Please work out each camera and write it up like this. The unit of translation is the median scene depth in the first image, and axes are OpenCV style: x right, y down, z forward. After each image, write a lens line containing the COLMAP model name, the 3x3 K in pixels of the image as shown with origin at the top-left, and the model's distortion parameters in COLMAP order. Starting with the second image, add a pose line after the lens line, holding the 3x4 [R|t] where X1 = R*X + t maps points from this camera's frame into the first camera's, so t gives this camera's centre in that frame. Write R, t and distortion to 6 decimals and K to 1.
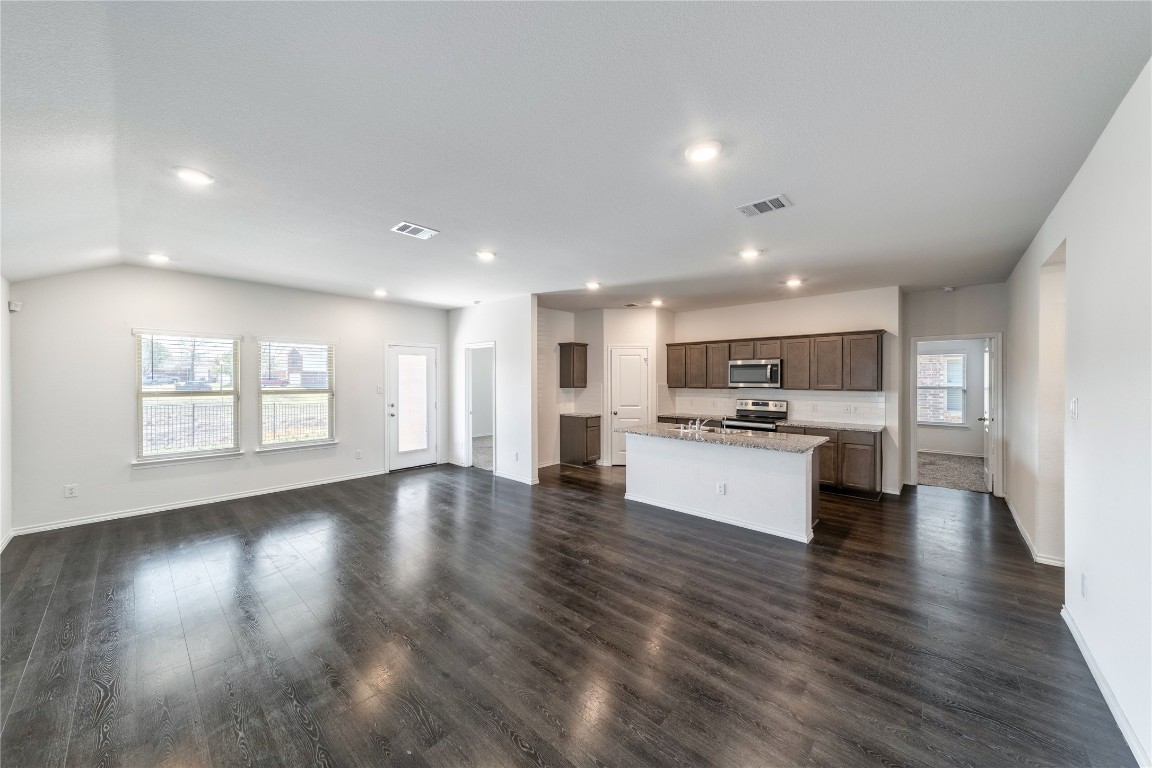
lens RADIAL K [[399.9, 0, 574.0], [0, 399.9, 381.2], [0, 0, 1]] dist [0.007907, 0.000133]
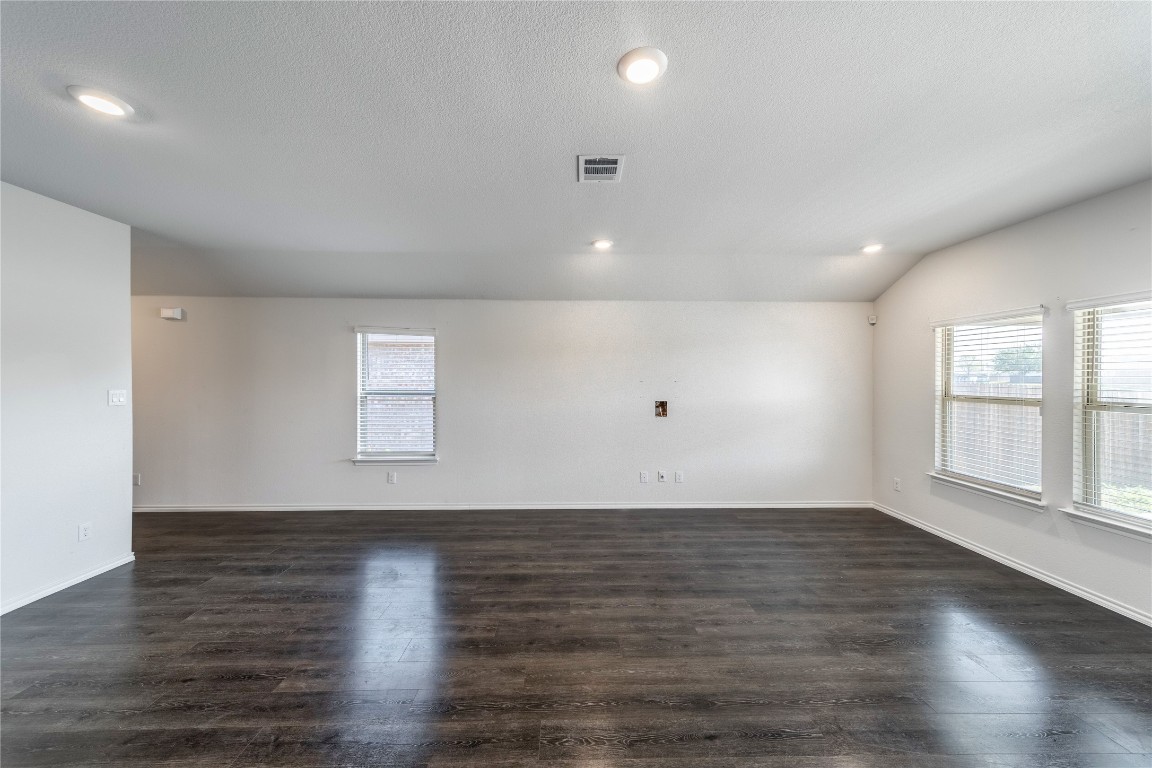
lens RADIAL K [[399.9, 0, 574.0], [0, 399.9, 381.2], [0, 0, 1]] dist [0.007907, 0.000133]
pose [[-0.720918, 0.004240, -0.693007, 0.072801], [-0.007785, 0.999869, 0.014216, -0.006446], [0.692976, 0.015644, -0.720791, 0.837410]]
